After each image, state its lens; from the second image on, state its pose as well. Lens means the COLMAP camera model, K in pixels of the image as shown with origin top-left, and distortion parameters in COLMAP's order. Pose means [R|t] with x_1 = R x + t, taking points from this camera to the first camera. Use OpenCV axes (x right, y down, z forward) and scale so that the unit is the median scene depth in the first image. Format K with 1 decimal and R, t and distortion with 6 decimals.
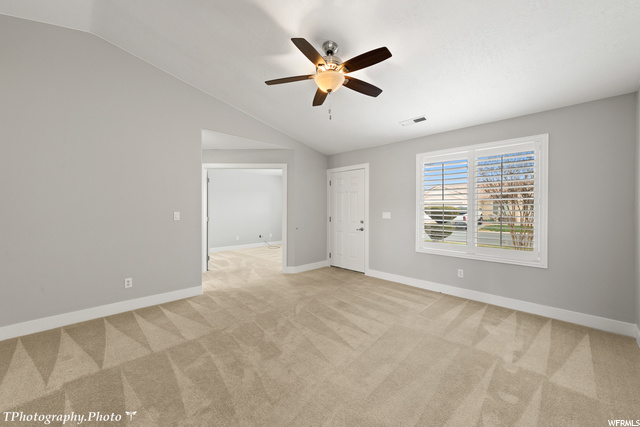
lens RADIAL K [[242.6, 0, 320.0], [0, 242.6, 213.5], [0, 0, 1]] dist [0.000898, -0.000076]
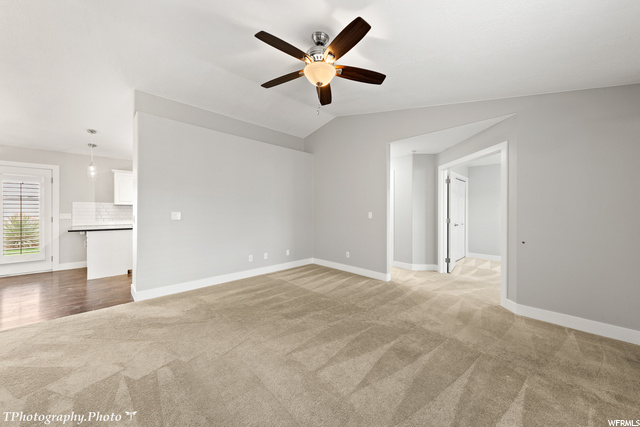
lens RADIAL K [[218.1, 0, 320.0], [0, 218.1, 213.5], [0, 0, 1]] dist [0.000290, 0.000023]
pose [[0.040748, 0.016627, -0.999031, 0.693081], [-0.022339, 0.999627, 0.015726, -0.014979], [0.998920, 0.021676, 0.041104, 0.749860]]
